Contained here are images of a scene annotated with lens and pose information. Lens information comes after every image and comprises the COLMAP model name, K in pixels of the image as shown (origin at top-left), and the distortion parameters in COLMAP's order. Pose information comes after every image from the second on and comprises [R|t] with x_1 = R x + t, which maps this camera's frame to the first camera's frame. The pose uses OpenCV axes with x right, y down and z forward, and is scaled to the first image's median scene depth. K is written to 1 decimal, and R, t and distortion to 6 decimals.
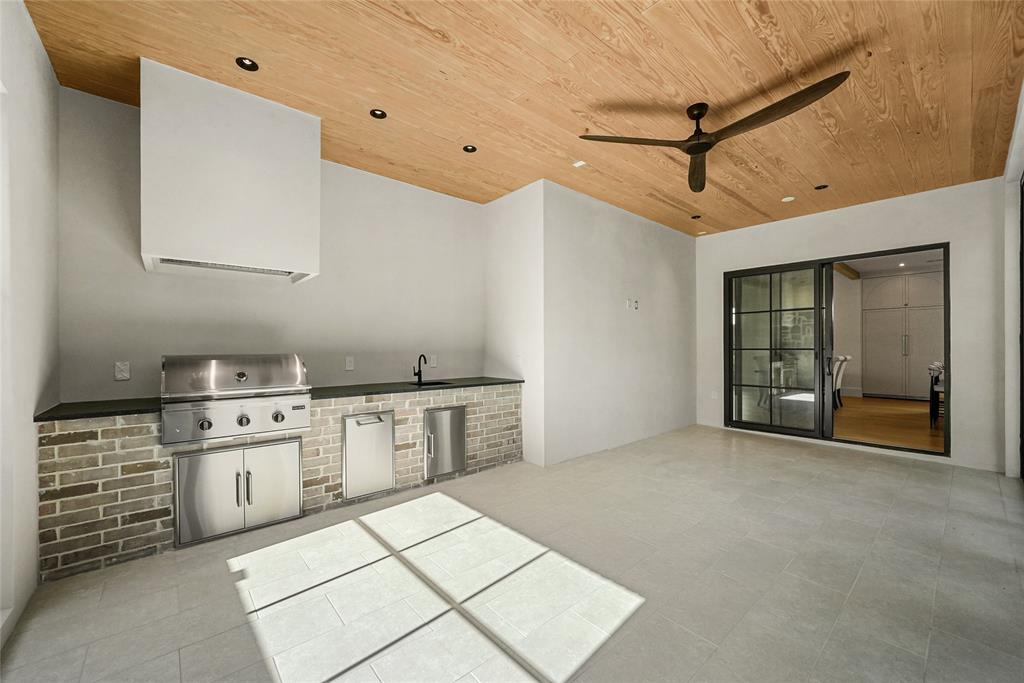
lens RADIAL K [[401.7, 0, 510.6], [0, 401.7, 344.8], [0, 0, 1]] dist [-0.015894, 0.004279]
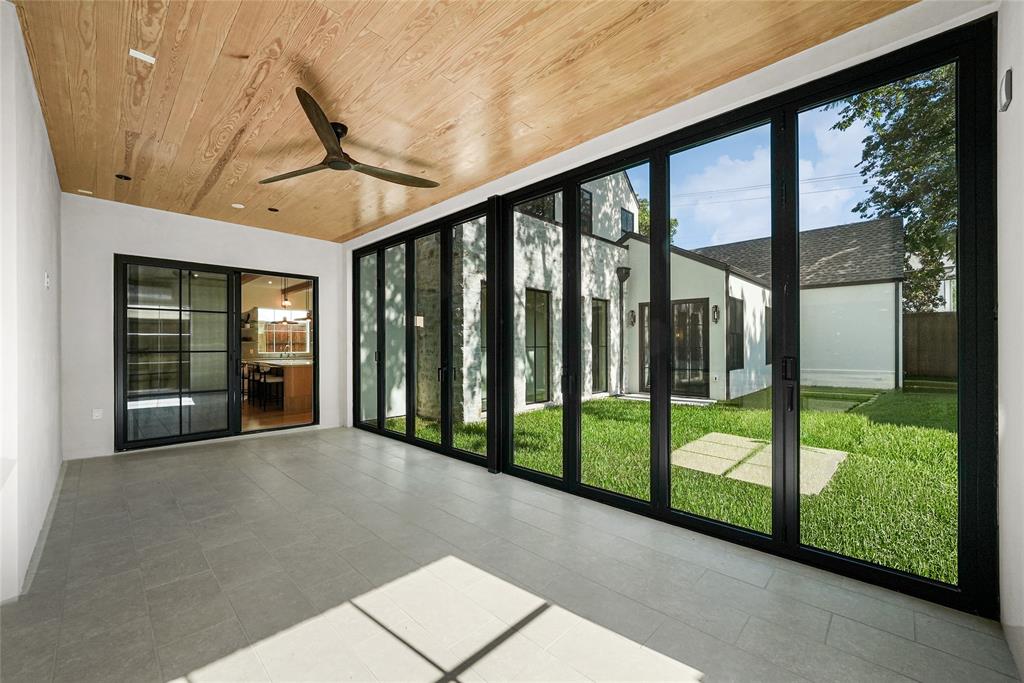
lens RADIAL K [[401.7, 0, 510.6], [0, 401.7, 344.8], [0, 0, 1]] dist [-0.015894, 0.004279]
pose [[-0.087648, 0.005049, 0.996139, -0.424054], [-0.004878, 0.999973, -0.005497, -0.005603], [-0.996140, -0.005341, -0.087621, 0.423554]]
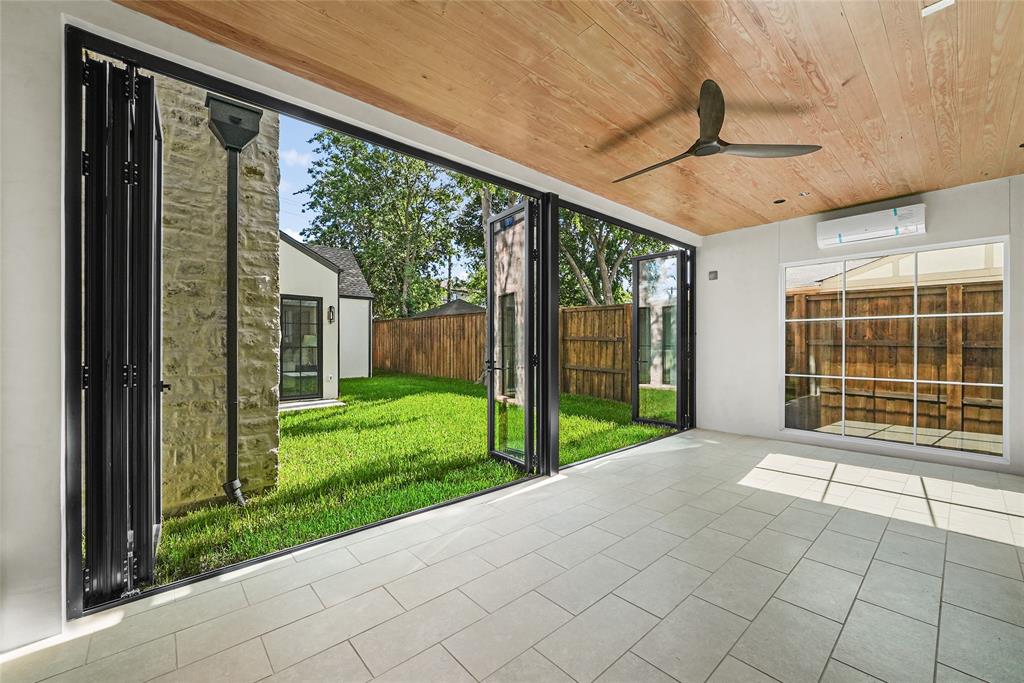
lens RADIAL K [[401.7, 0, 510.6], [0, 401.7, 344.8], [0, 0, 1]] dist [-0.015894, 0.004279]
pose [[-0.999999, 0.000548, -0.000871, 0.653459], [0.000554, 0.999976, -0.006856, -0.006353], [0.000868, -0.006857, -0.999976, 1.335018]]
